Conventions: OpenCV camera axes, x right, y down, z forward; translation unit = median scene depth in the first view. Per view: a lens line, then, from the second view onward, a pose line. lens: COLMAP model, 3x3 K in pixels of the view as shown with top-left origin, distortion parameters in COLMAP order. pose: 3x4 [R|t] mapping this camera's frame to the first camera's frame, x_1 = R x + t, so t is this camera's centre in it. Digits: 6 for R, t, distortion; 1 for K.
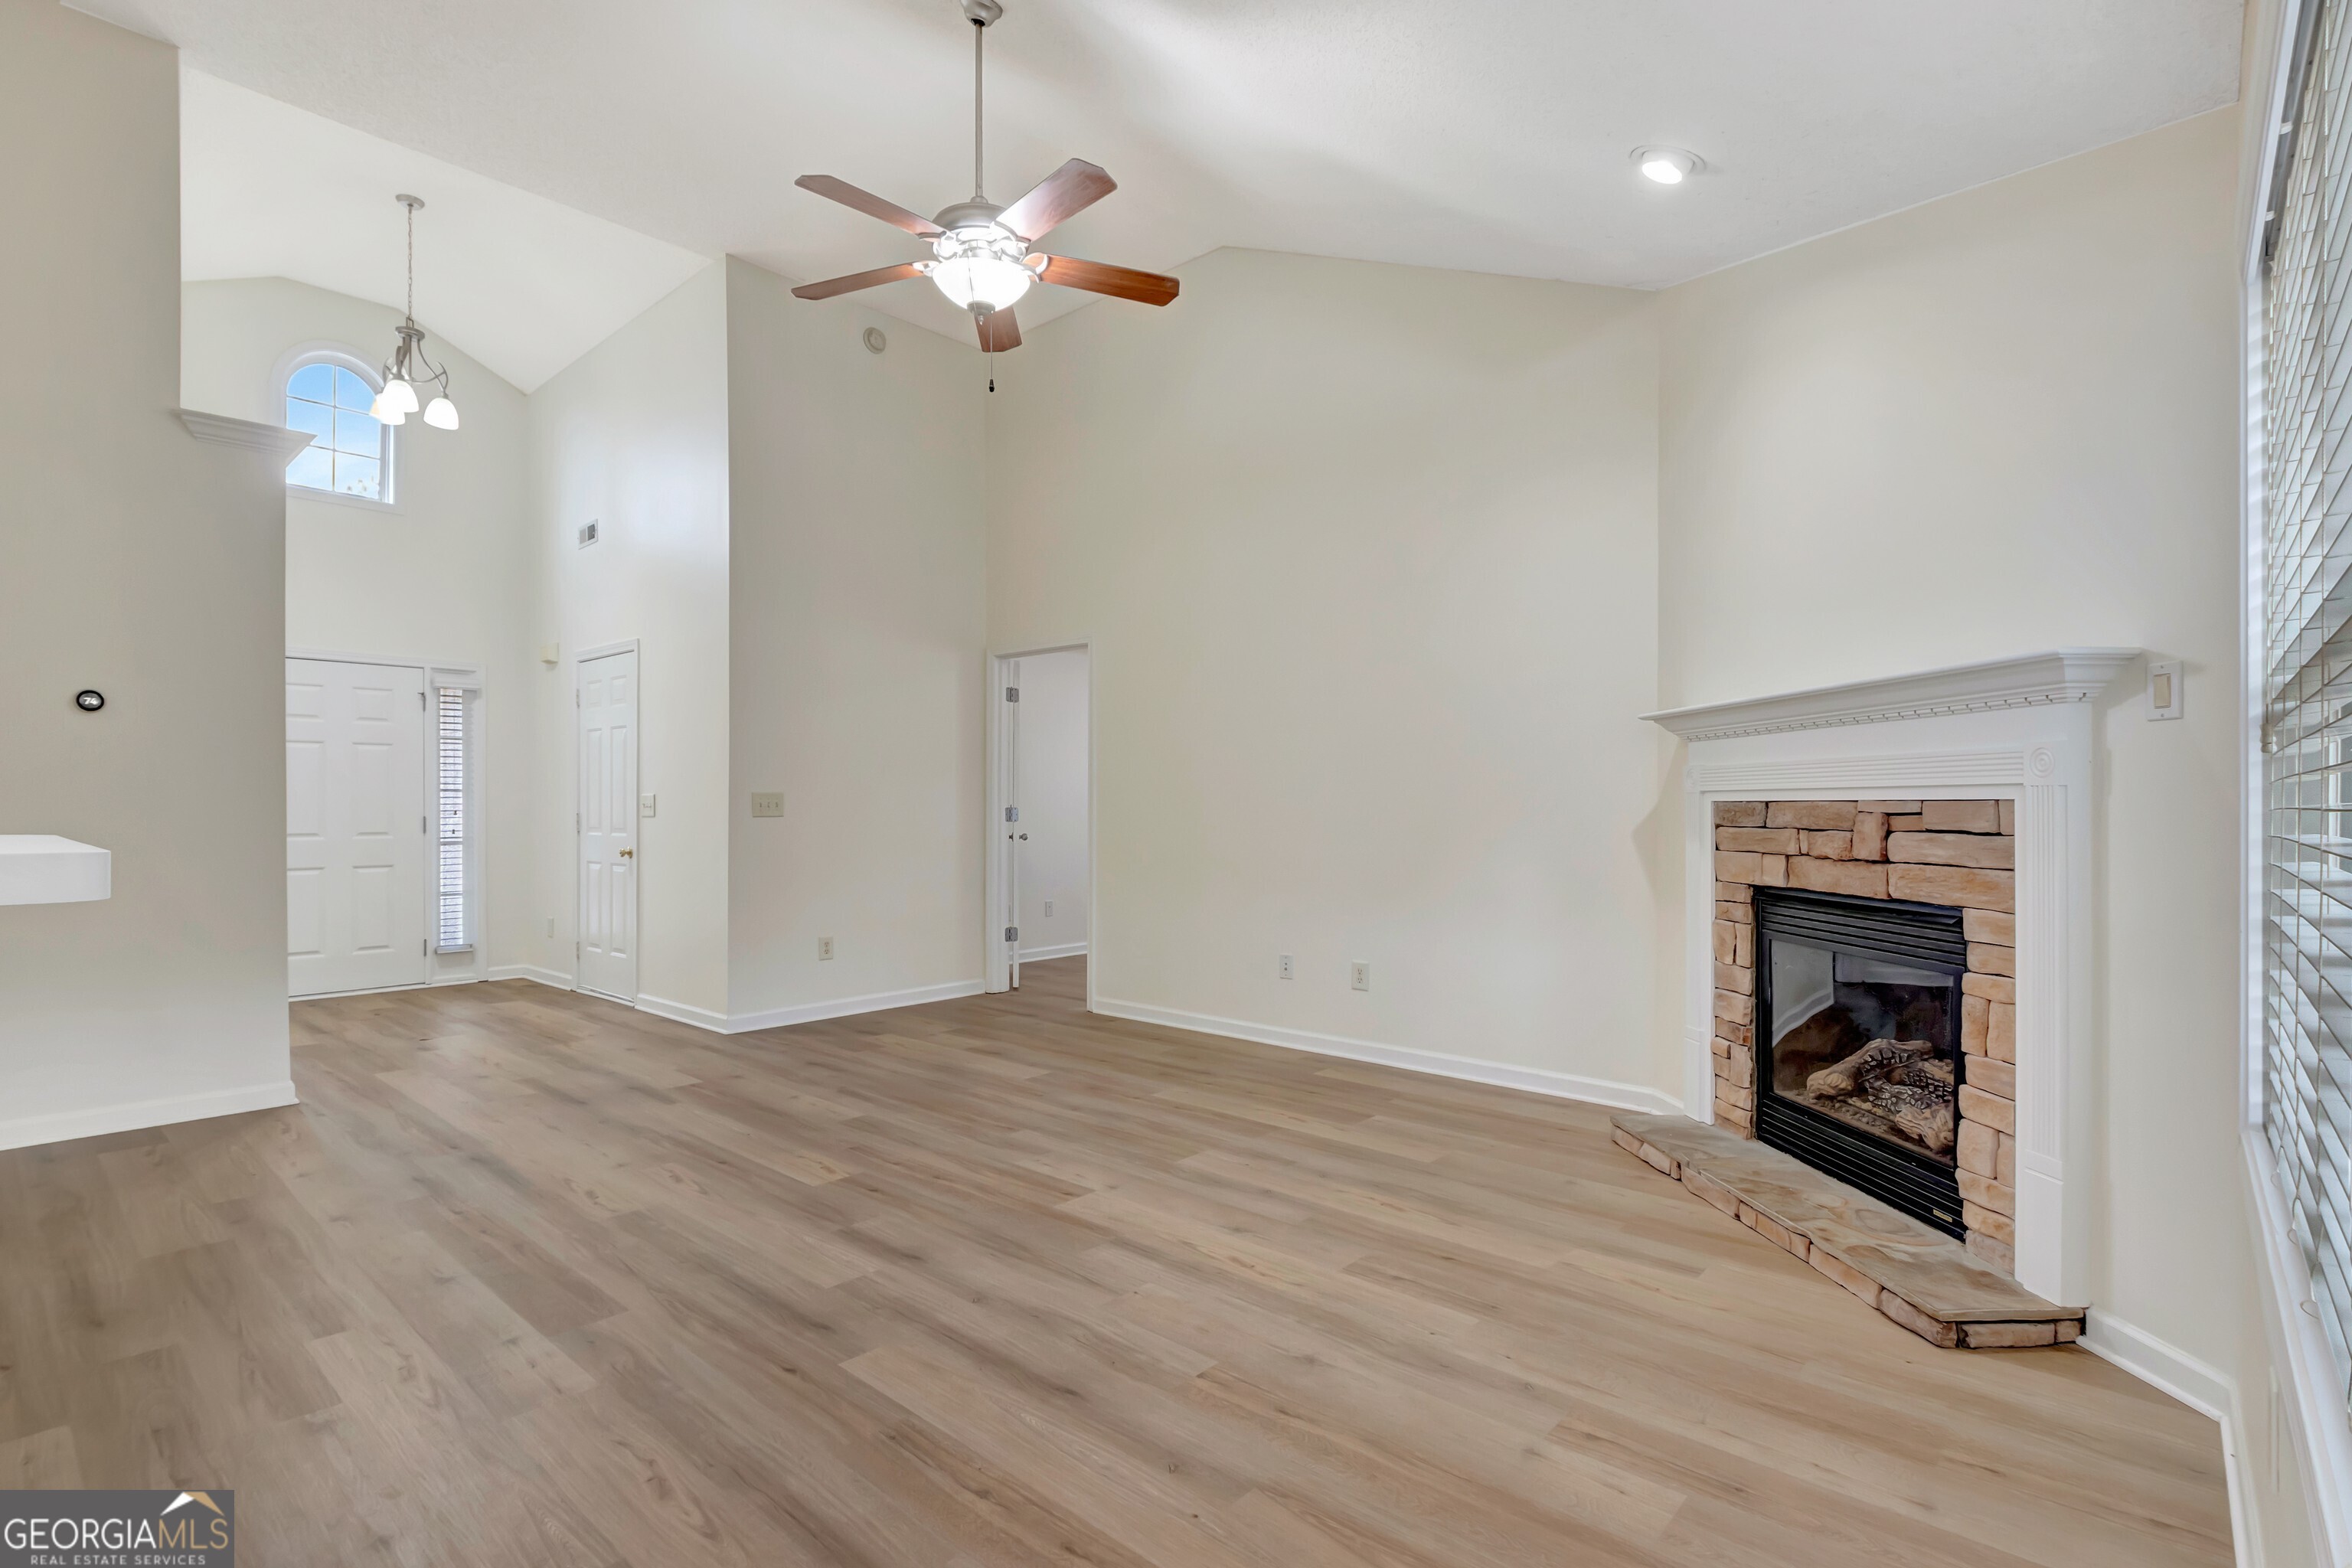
lens RADIAL K [[1116.0, 0, 1167.1], [0, 1116.0, 802.7], [0, 0, 1]] dist [0.000381, -0.000043]
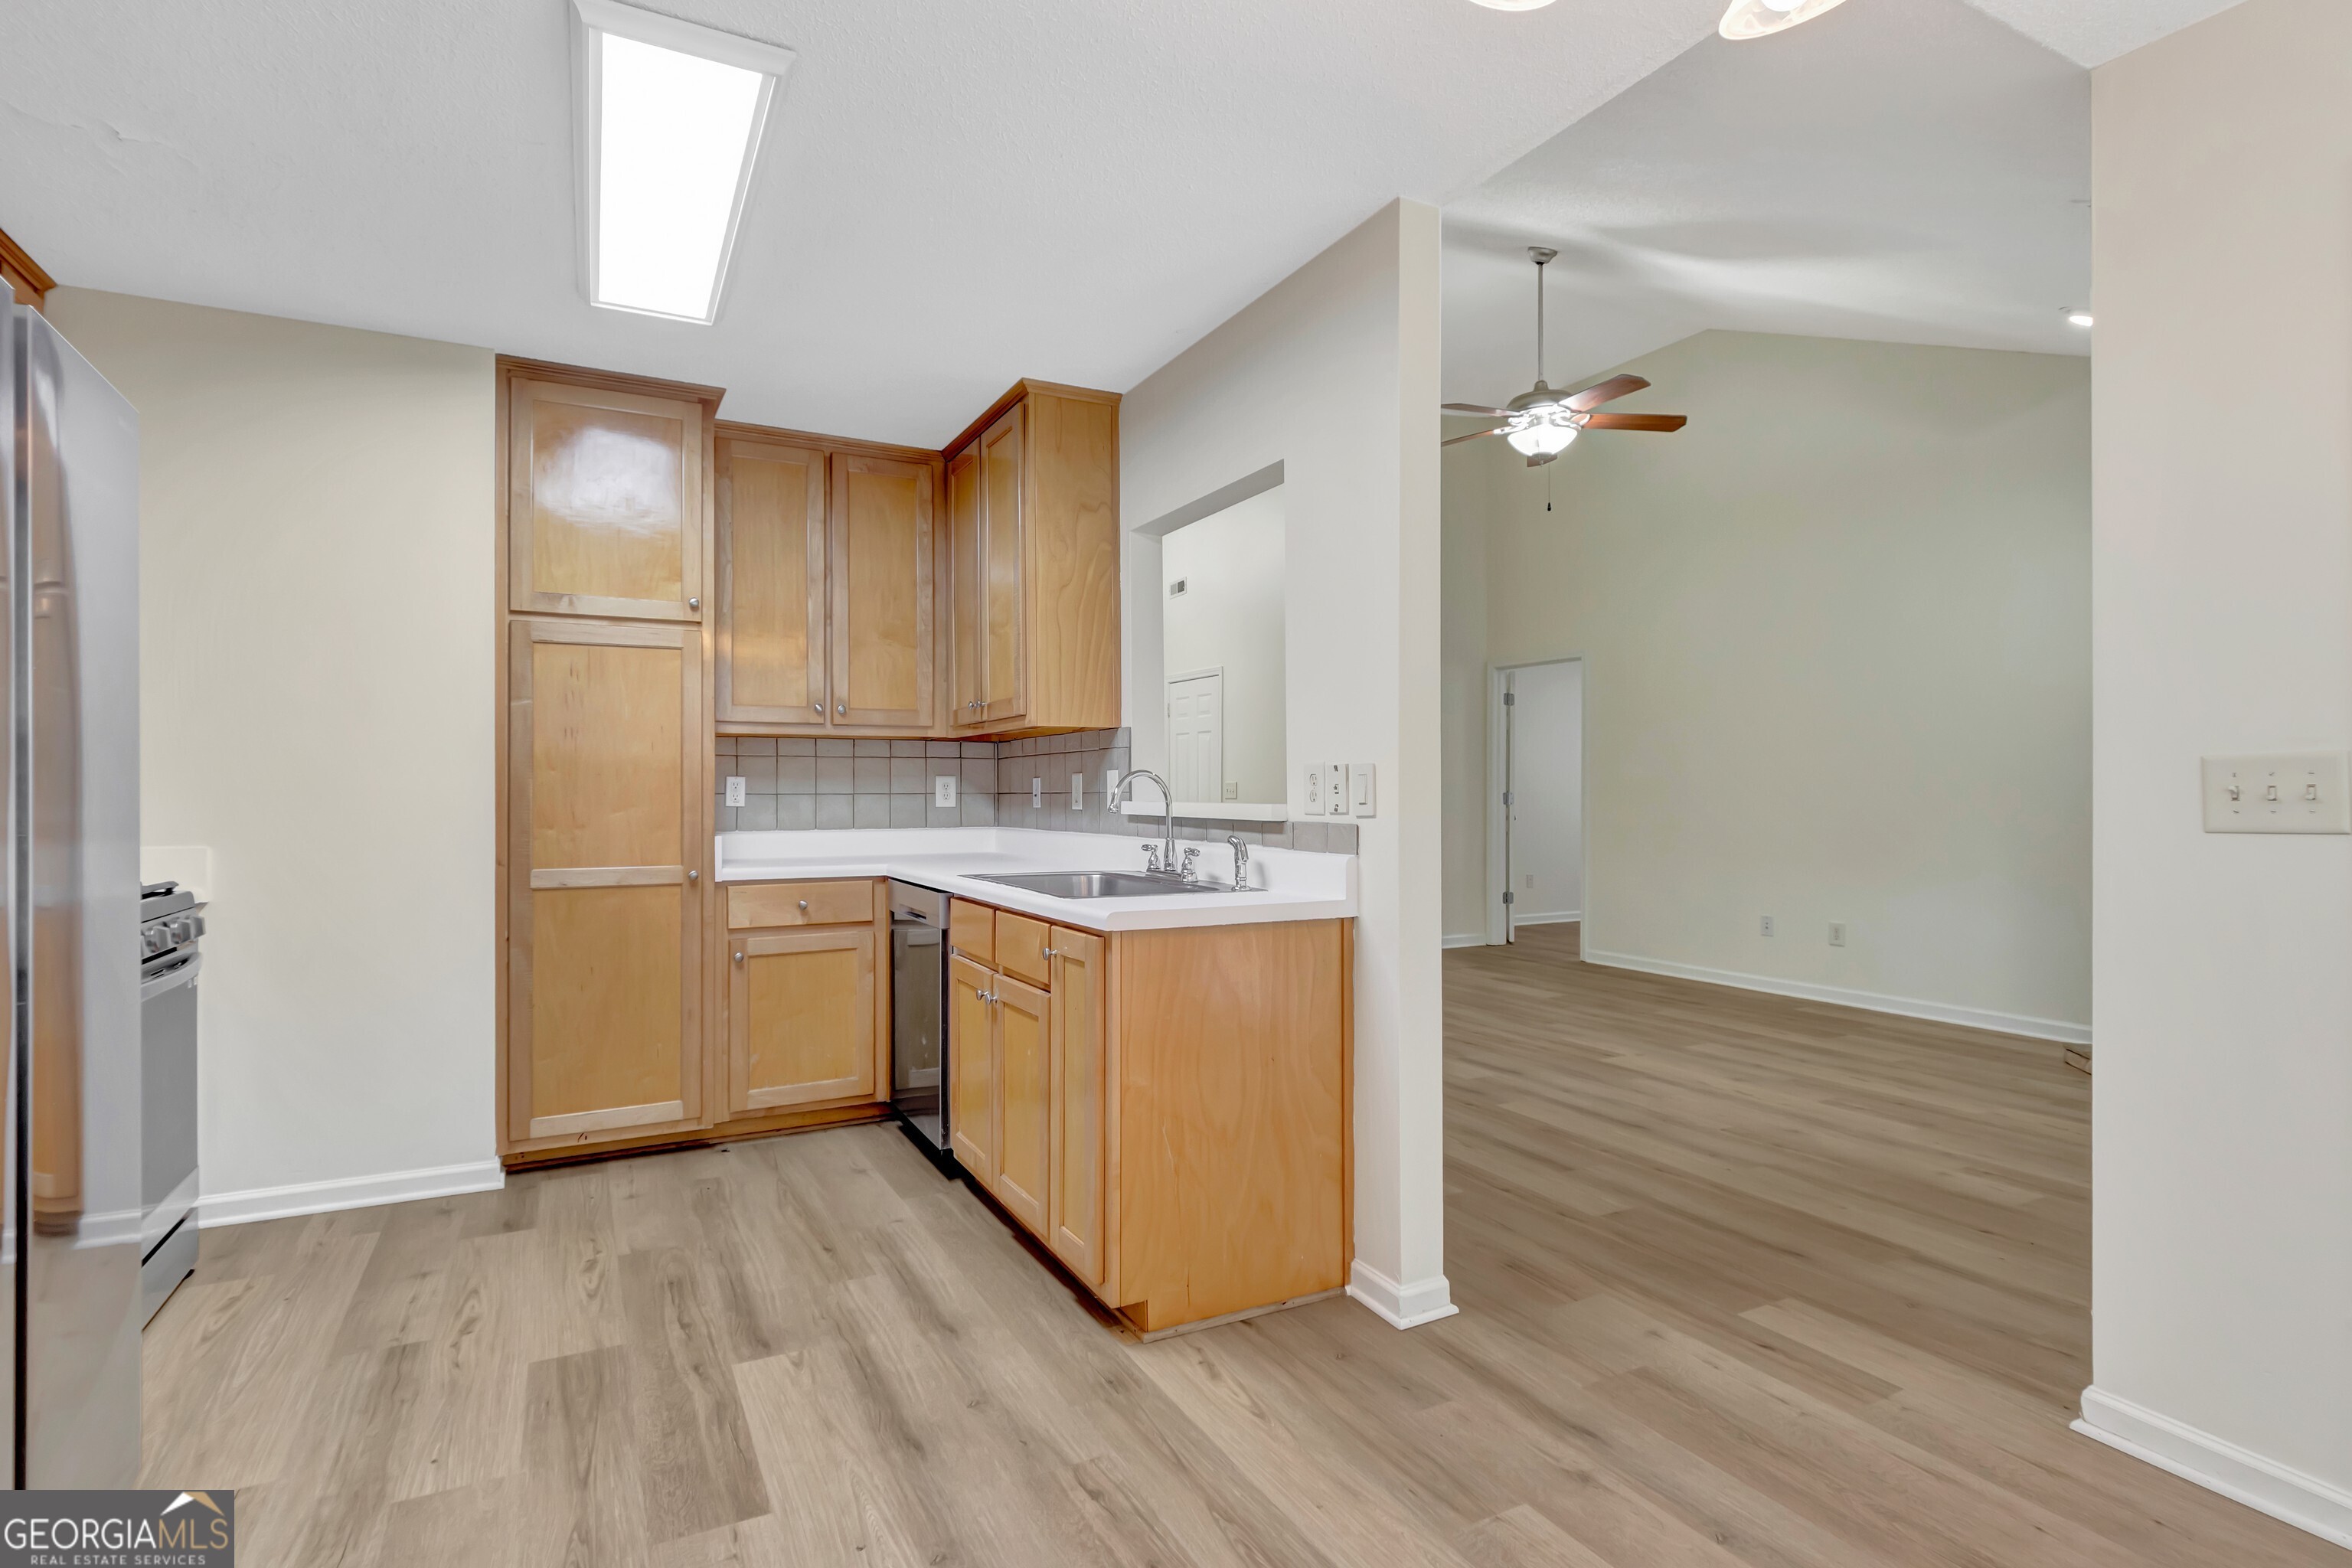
lens RADIAL K [[1143.5, 0, 1157.9], [0, 1143.5, 788.8], [0, 0, 1]] dist [-0.001346, -0.000786]
pose [[0.932126, 0.001294, -0.362131, -0.087998], [-0.000942, 0.999999, 0.001148, -0.001751], [0.362133, -0.000729, 0.932126, -0.574669]]
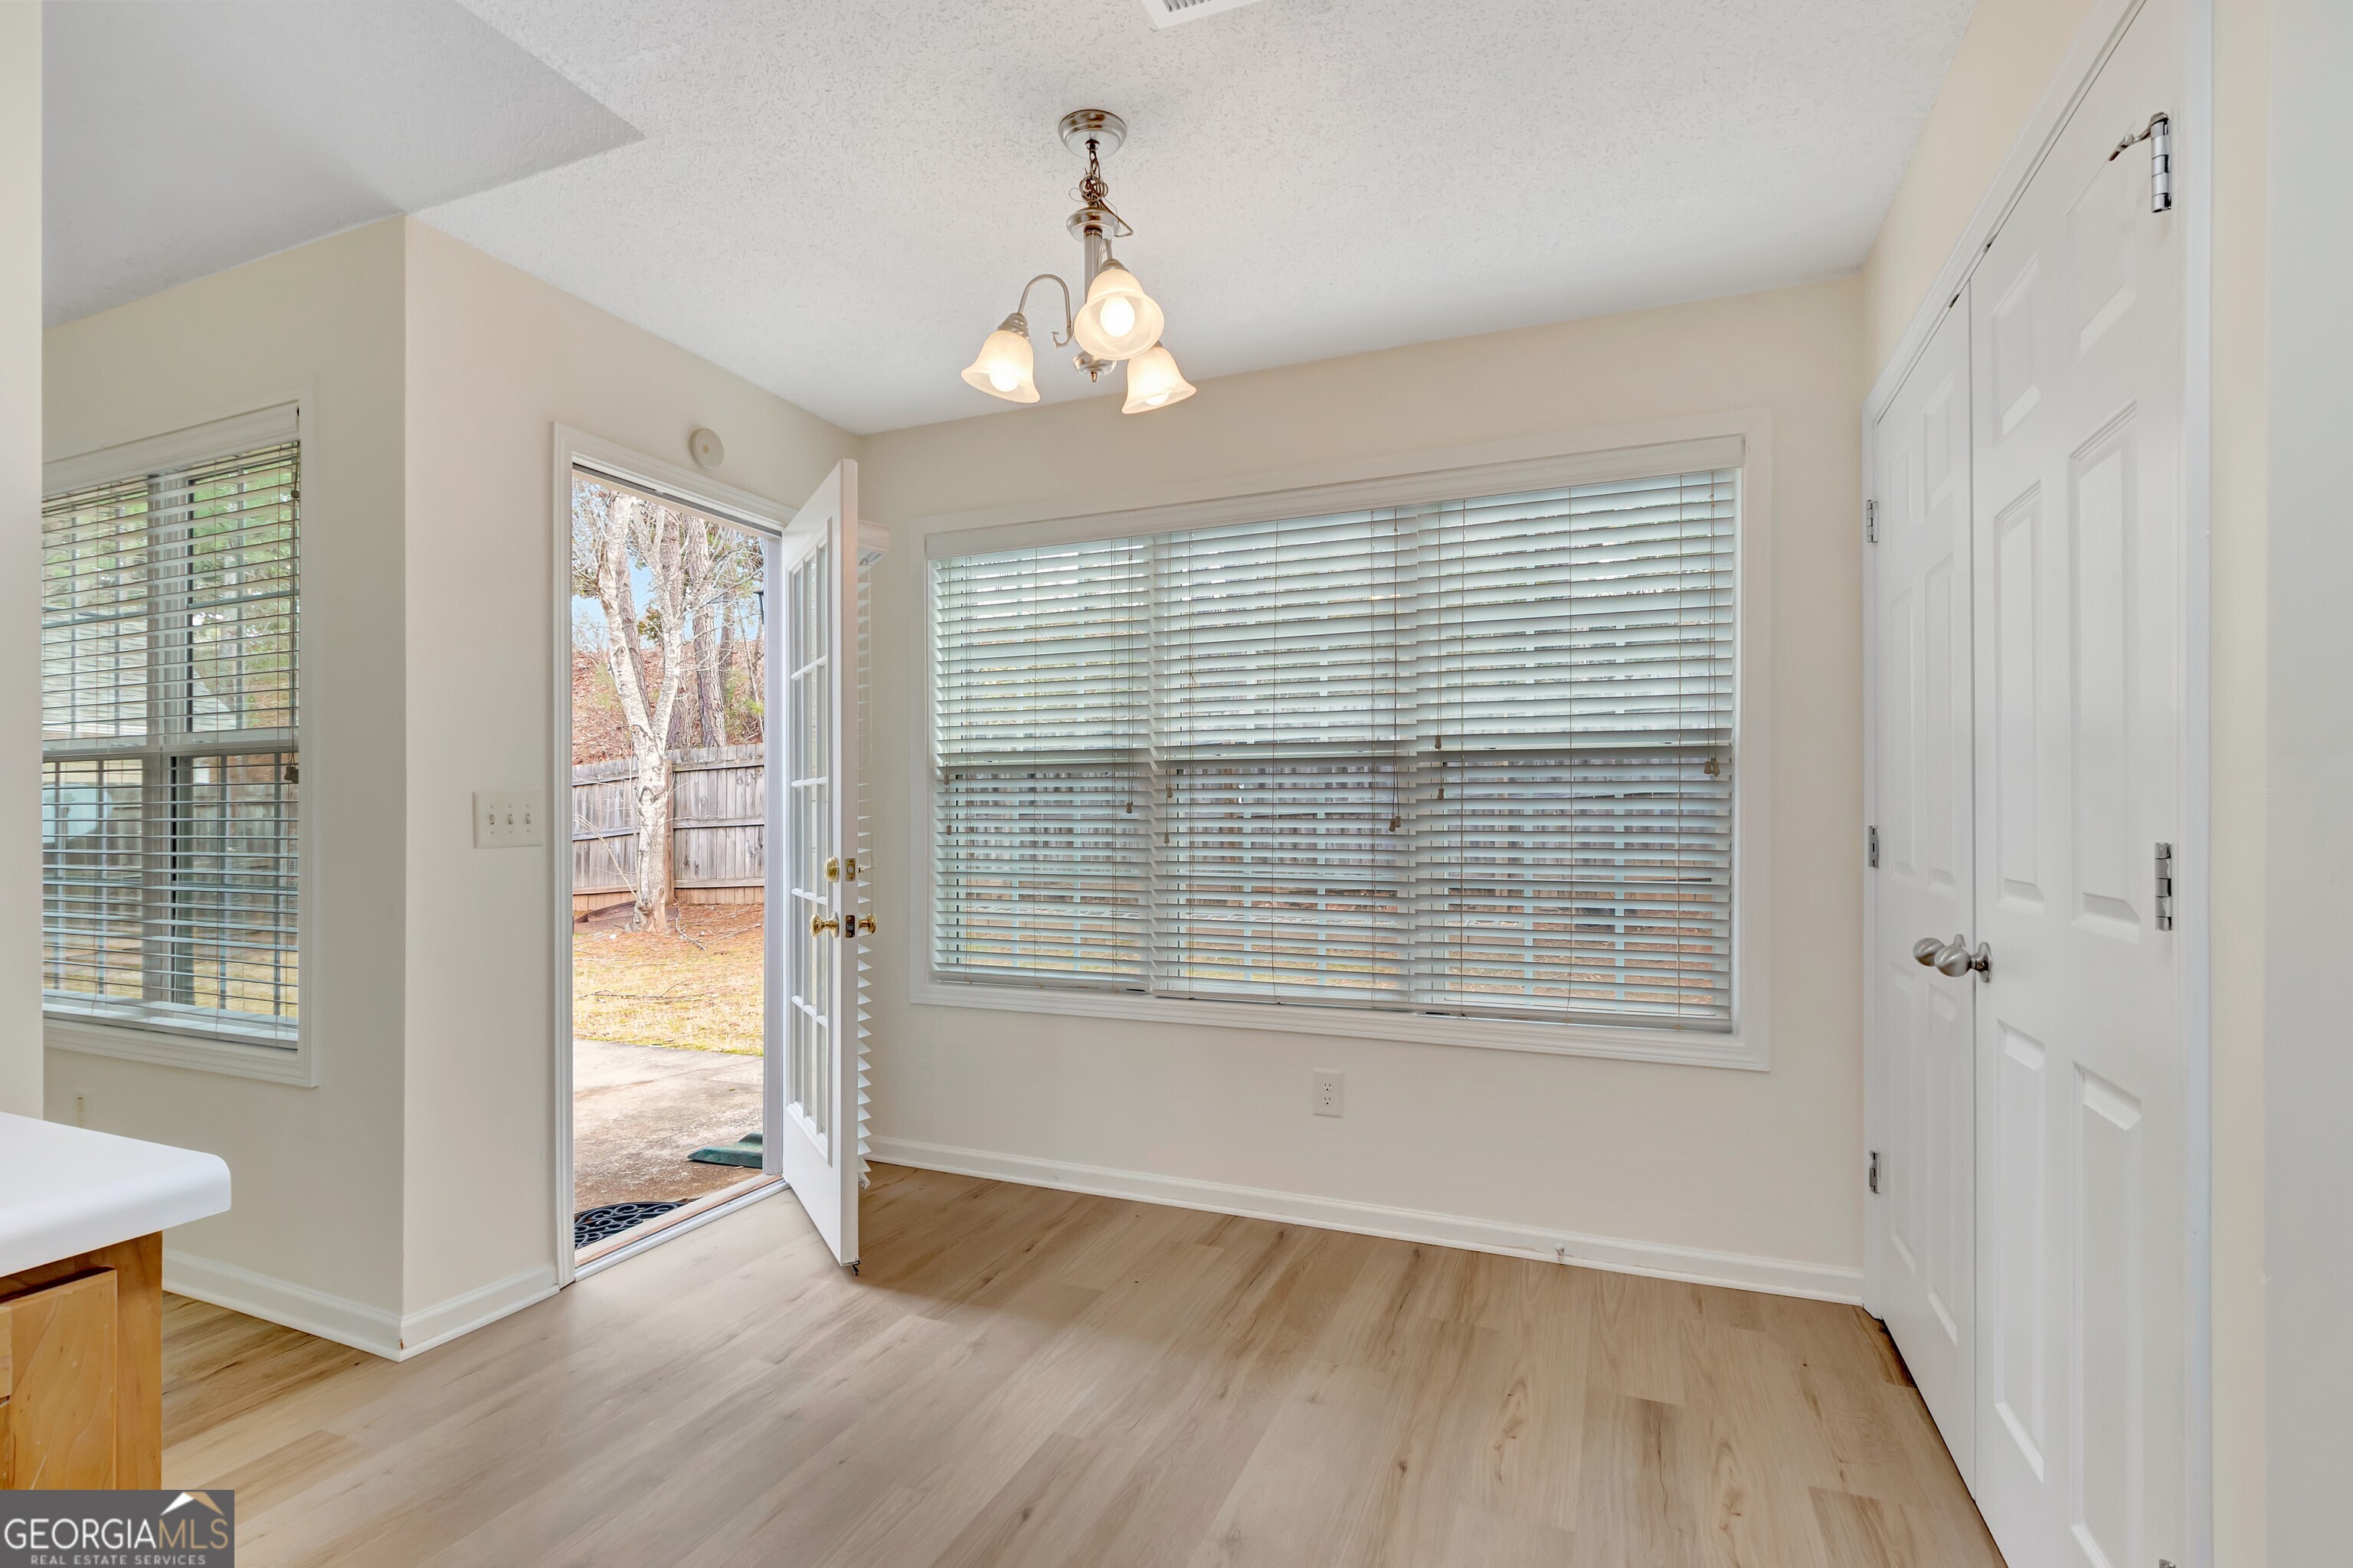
lens RADIAL K [[1116.5, 0, 1167.6], [0, 1116.5, 802.7], [0, 0, 1]] dist [0.000381, -0.000043]
pose [[-0.333197, 0.011113, 0.942792, -0.625420], [0.000883, 0.999934, -0.011475, -0.001119], [-0.942857, -0.002990, -0.333185, -0.088204]]
